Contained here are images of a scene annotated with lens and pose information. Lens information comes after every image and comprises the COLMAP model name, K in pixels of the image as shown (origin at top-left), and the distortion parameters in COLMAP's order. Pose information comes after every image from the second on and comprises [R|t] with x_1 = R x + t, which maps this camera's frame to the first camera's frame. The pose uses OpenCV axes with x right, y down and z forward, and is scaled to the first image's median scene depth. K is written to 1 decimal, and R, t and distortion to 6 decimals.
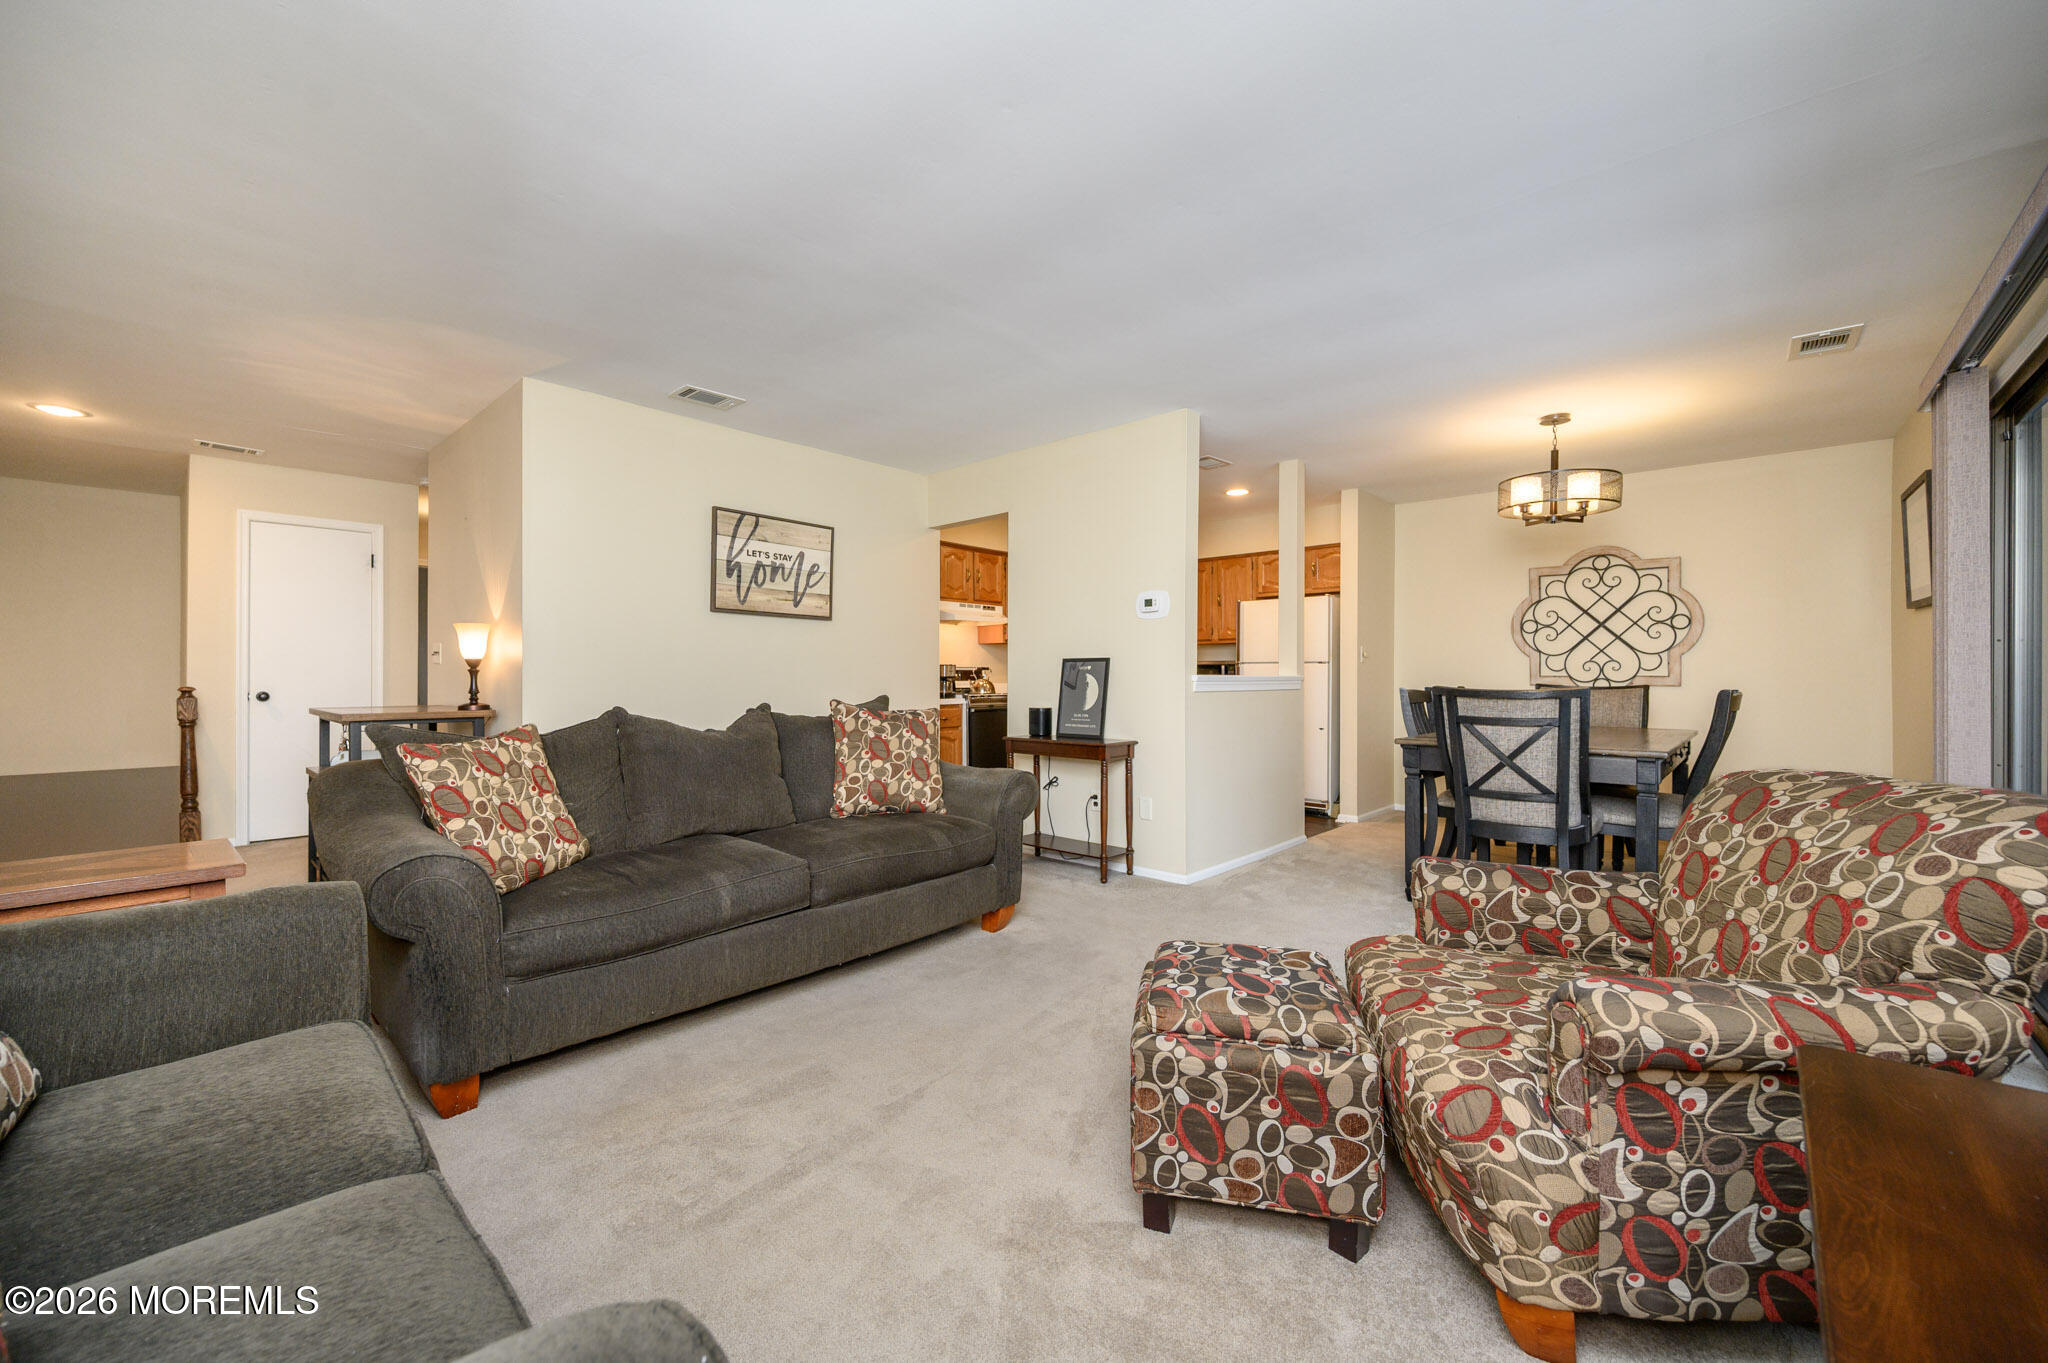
lens RADIAL K [[791.6, 0, 1024.0], [0, 791.6, 671.5], [0, 0, 1]] dist [0.000371, 0.000005]
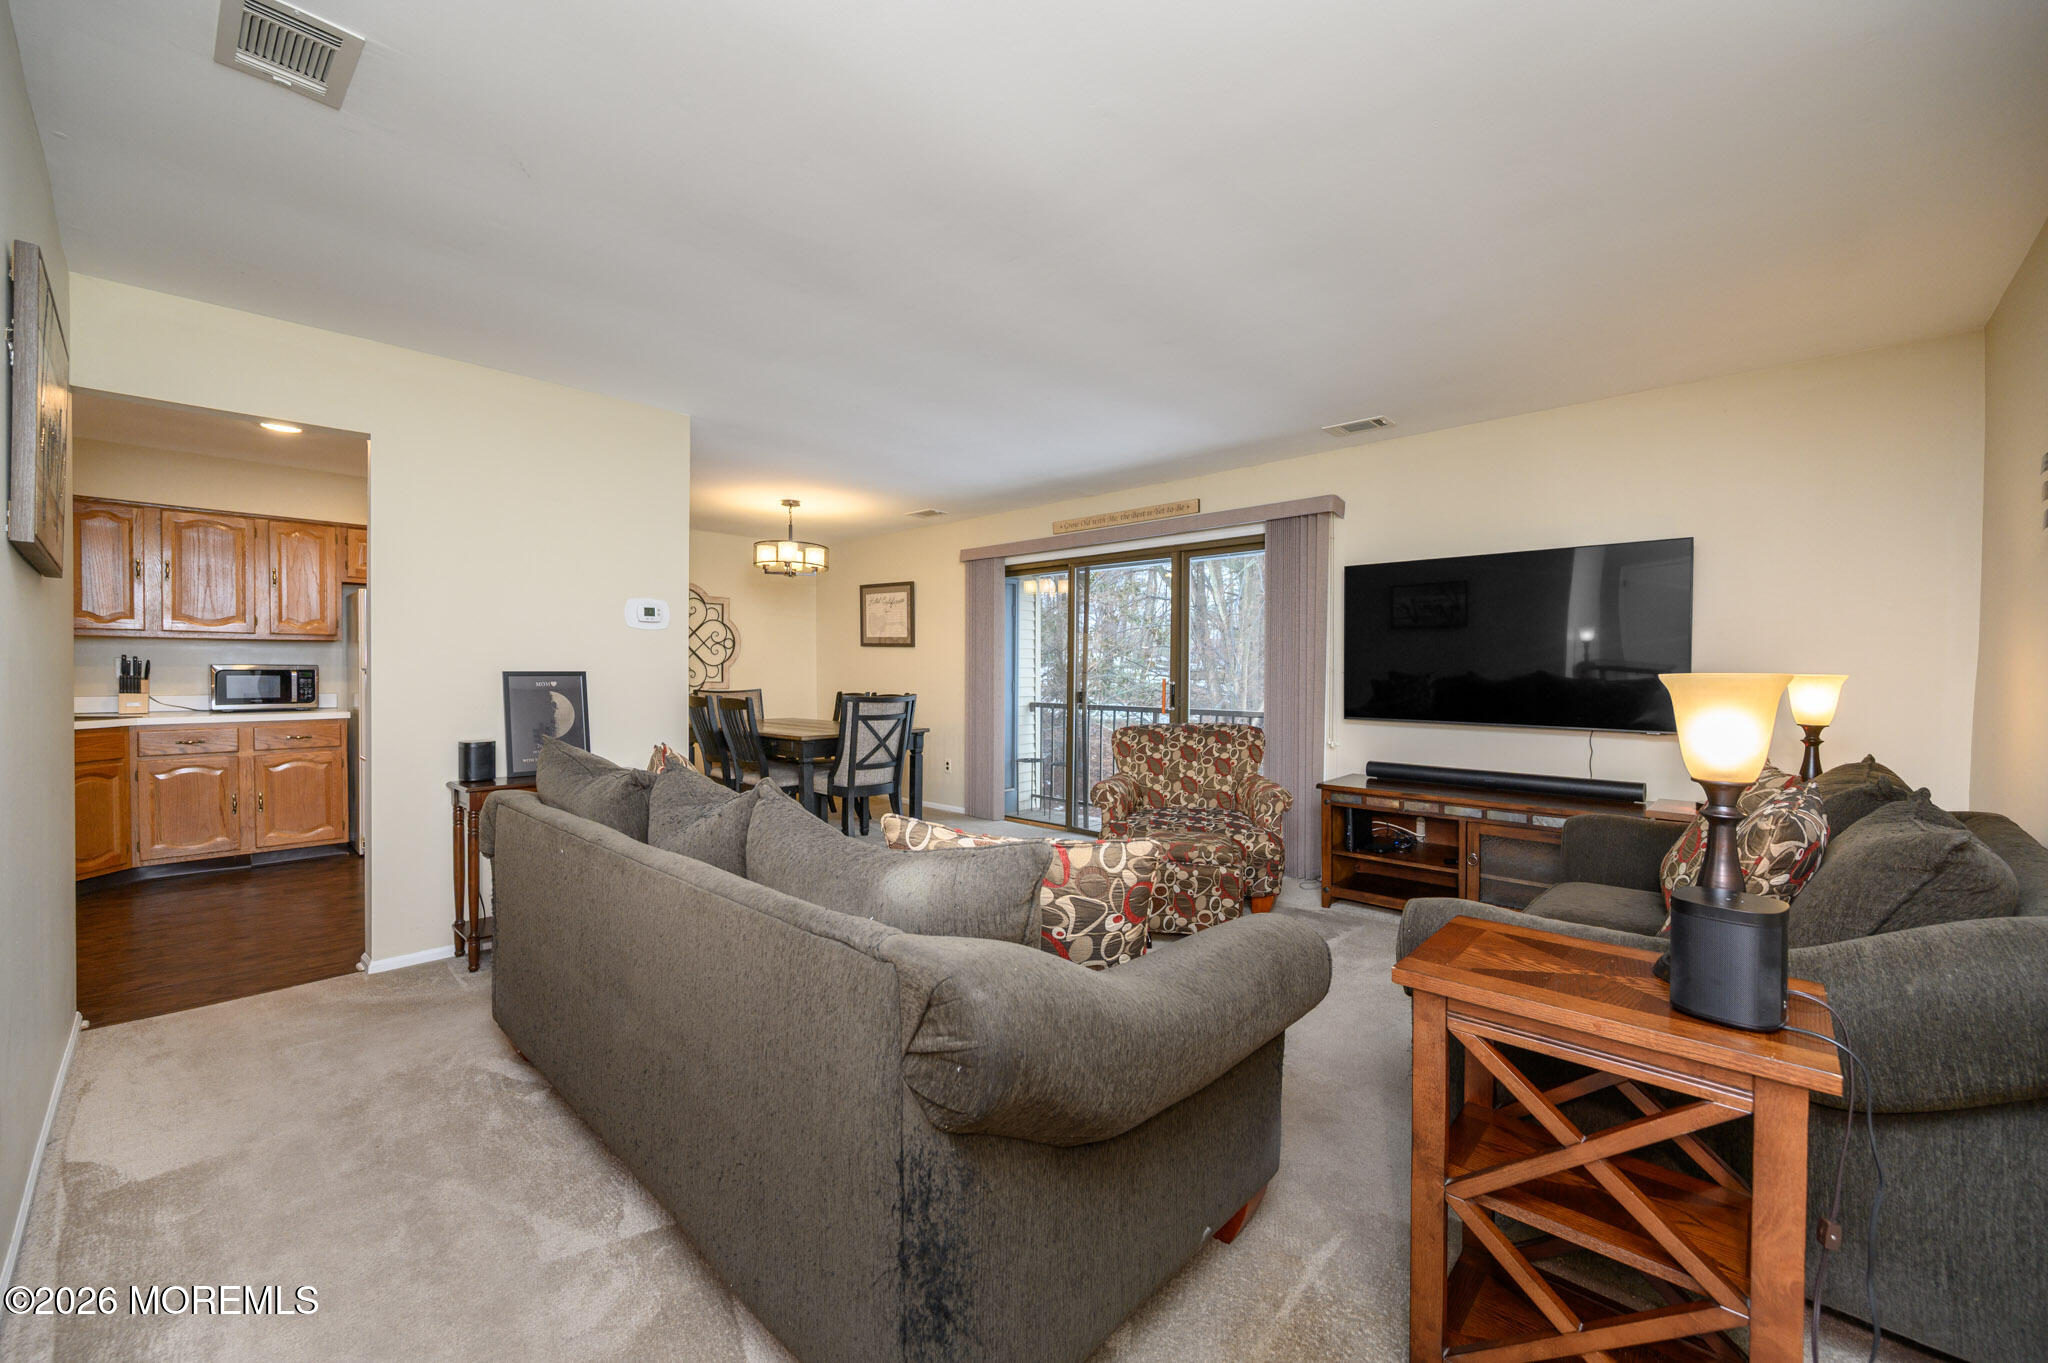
lens RADIAL K [[802.3, 0, 1019.6], [0, 802.3, 677.6], [0, 0, 1]] dist [-0.000068, -0.000119]
pose [[0.016421, -0.009486, 0.999820, -0.611243], [-0.006239, 0.999935, 0.009590, -0.018621], [-0.999846, -0.006395, 0.016360, 0.450773]]
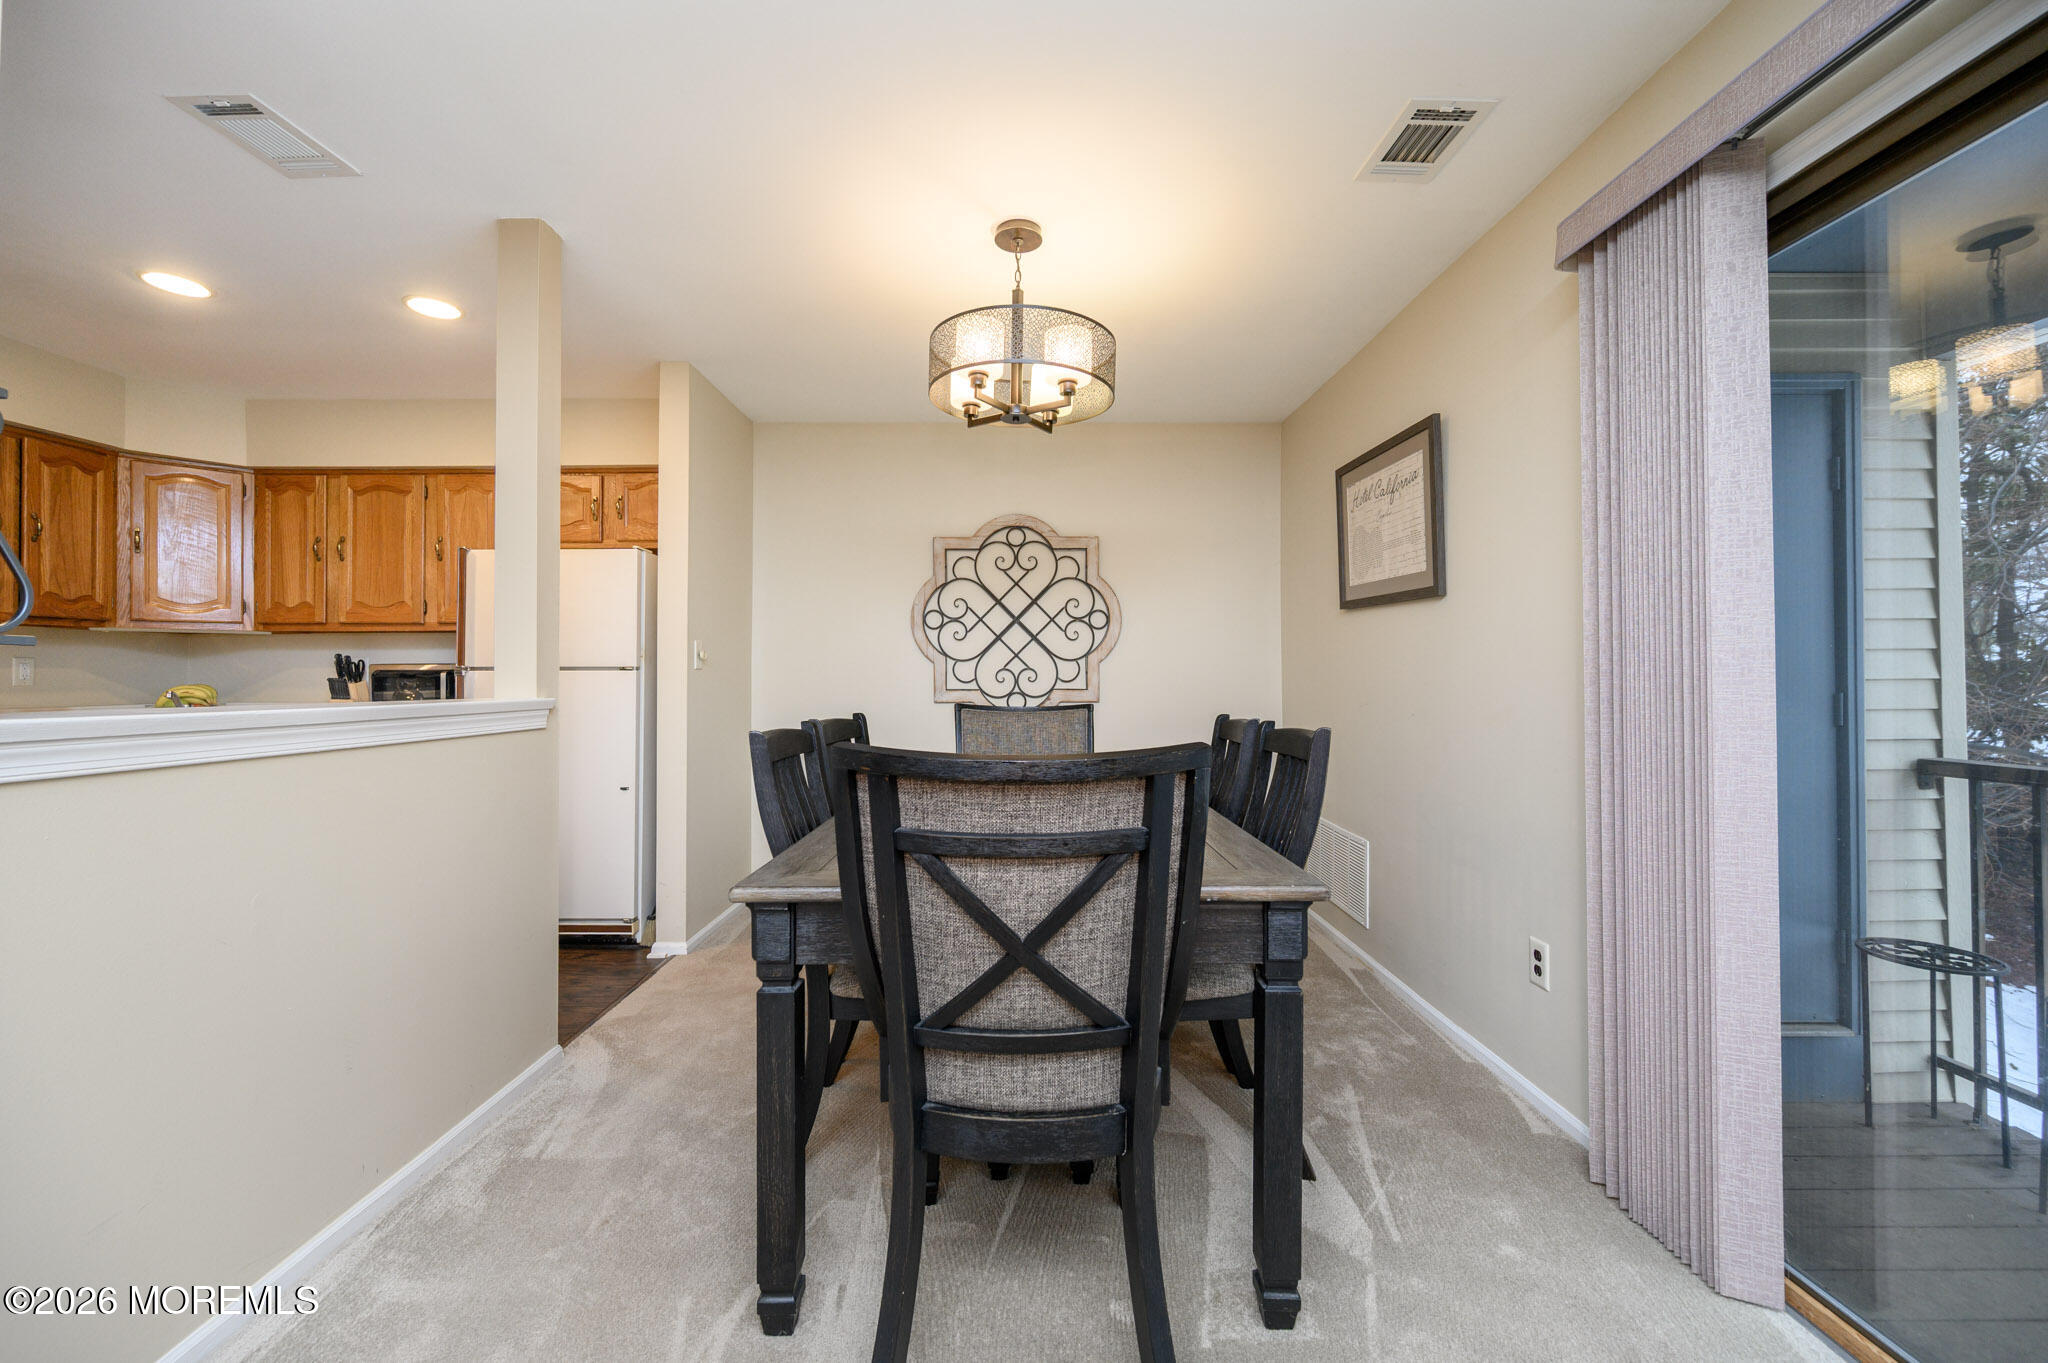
lens RADIAL K [[809.4, 0, 1018.5], [0, 809.4, 671.4], [0, 0, 1]] dist [0.000271, -0.000203]
pose [[0.736174, 0.001619, 0.676790, 0.229011], [0.001264, 0.999992, -0.003767, -0.008650], [-0.676791, 0.003628, 0.736166, 0.463754]]
